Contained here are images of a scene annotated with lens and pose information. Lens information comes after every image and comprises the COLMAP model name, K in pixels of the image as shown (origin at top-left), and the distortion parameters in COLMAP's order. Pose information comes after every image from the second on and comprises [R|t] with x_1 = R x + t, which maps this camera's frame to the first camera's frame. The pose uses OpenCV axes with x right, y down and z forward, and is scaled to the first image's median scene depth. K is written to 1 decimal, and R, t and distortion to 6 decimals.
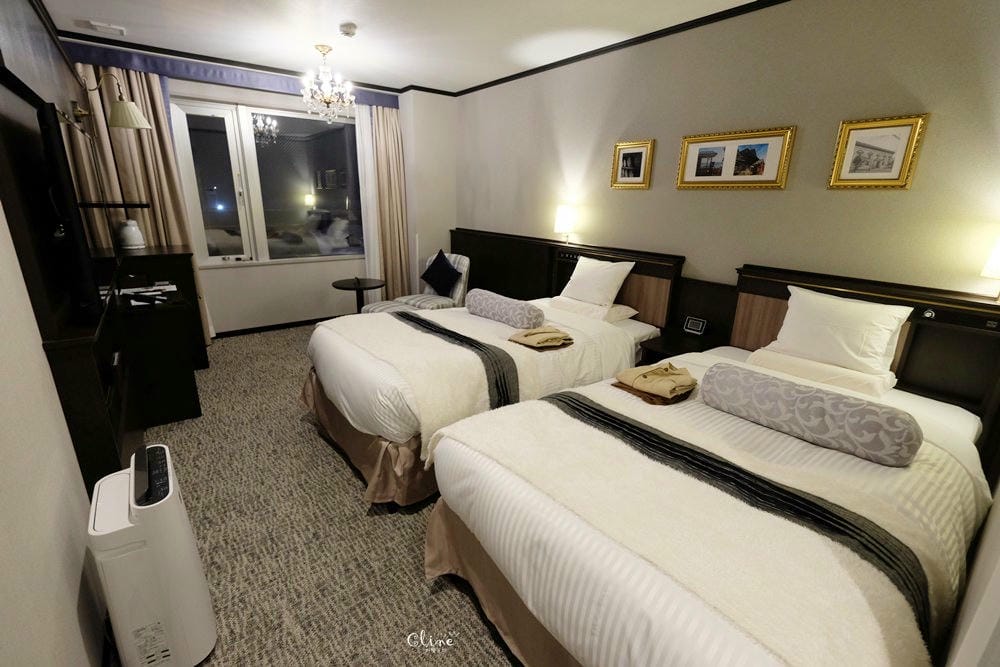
lens RADIAL K [[436.3, 0, 498.9], [0, 436.3, 326.1], [0, 0, 1]] dist [-0.006076, 0.000530]
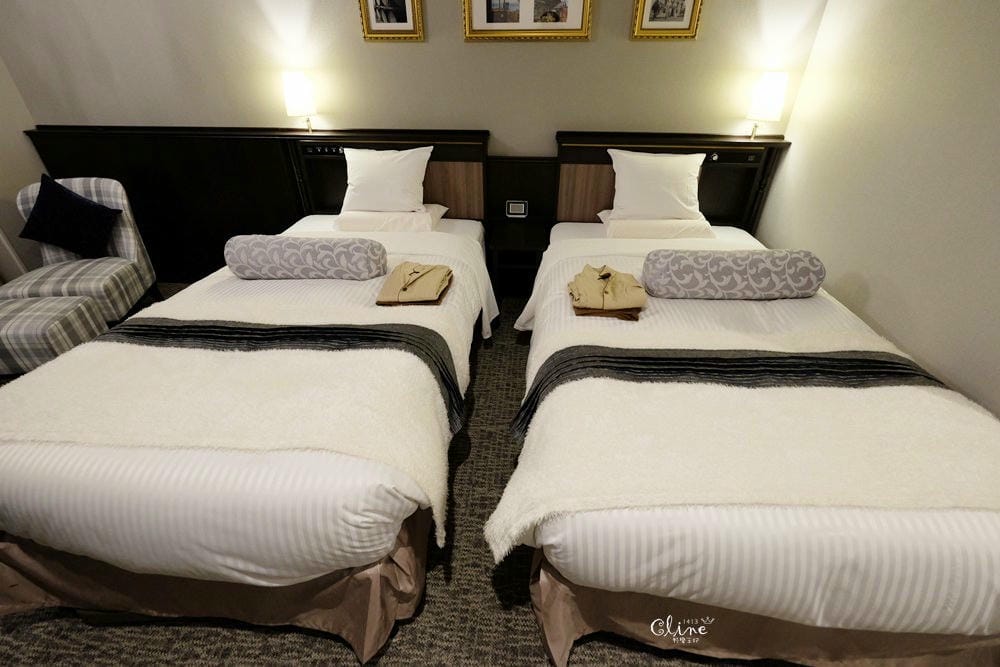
lens RADIAL K [[436.3, 0, 498.9], [0, 436.3, 326.1], [0, 0, 1]] dist [-0.006076, 0.000530]
pose [[0.682367, -0.411933, 0.603893, -0.258612], [0.223616, 0.904133, 0.364060, -0.133142], [-0.695968, -0.113383, 0.709065, 0.375604]]
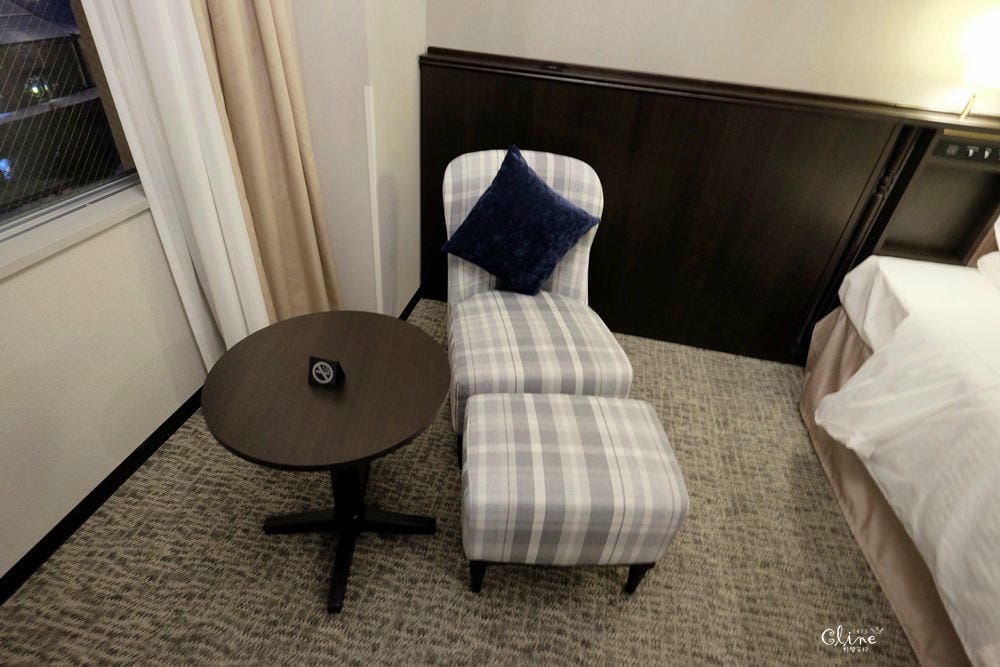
lens RADIAL K [[539.5, 0, 500.2], [0, 539.5, 310.7], [0, 0, 1]] dist [-0.001960, -0.000329]
pose [[0.757961, -0.328266, 0.563682, -0.660265], [0.126438, 0.921691, 0.366741, -0.361771], [-0.639929, -0.206705, 0.740111, 1.236450]]
